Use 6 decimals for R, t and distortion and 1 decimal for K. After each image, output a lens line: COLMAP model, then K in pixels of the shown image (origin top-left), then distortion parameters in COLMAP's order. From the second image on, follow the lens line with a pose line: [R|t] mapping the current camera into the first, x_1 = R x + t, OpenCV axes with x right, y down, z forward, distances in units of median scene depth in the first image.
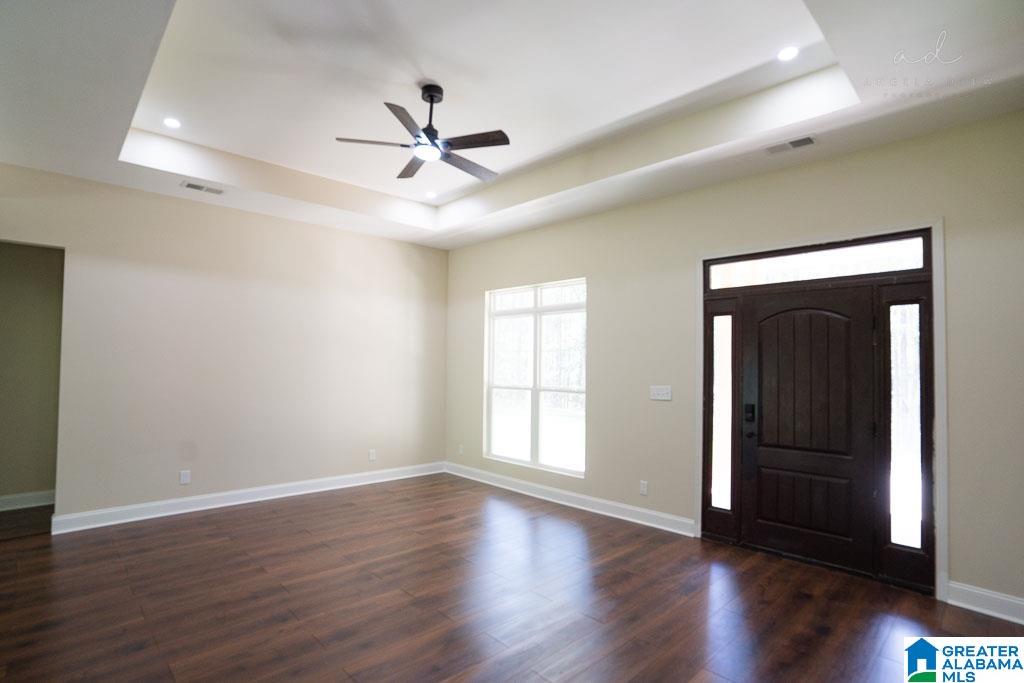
lens RADIAL K [[505.1, 0, 507.4], [0, 505.1, 348.5], [0, 0, 1]] dist [-0.025304, 0.000670]
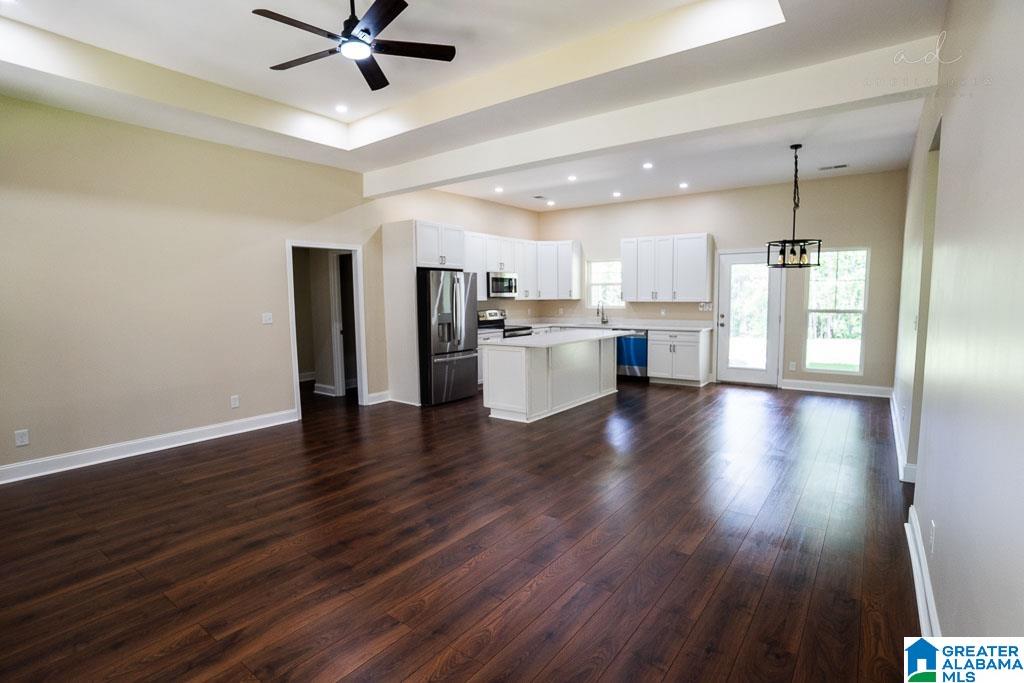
lens RADIAL K [[505.1, 0, 507.4], [0, 505.1, 348.5], [0, 0, 1]] dist [-0.025304, 0.000670]
pose [[-0.986085, 0.016043, -0.165469, -0.173147], [0.004480, 0.997536, 0.070018, 0.047175], [0.166184, 0.068302, -0.983726, 1.250787]]
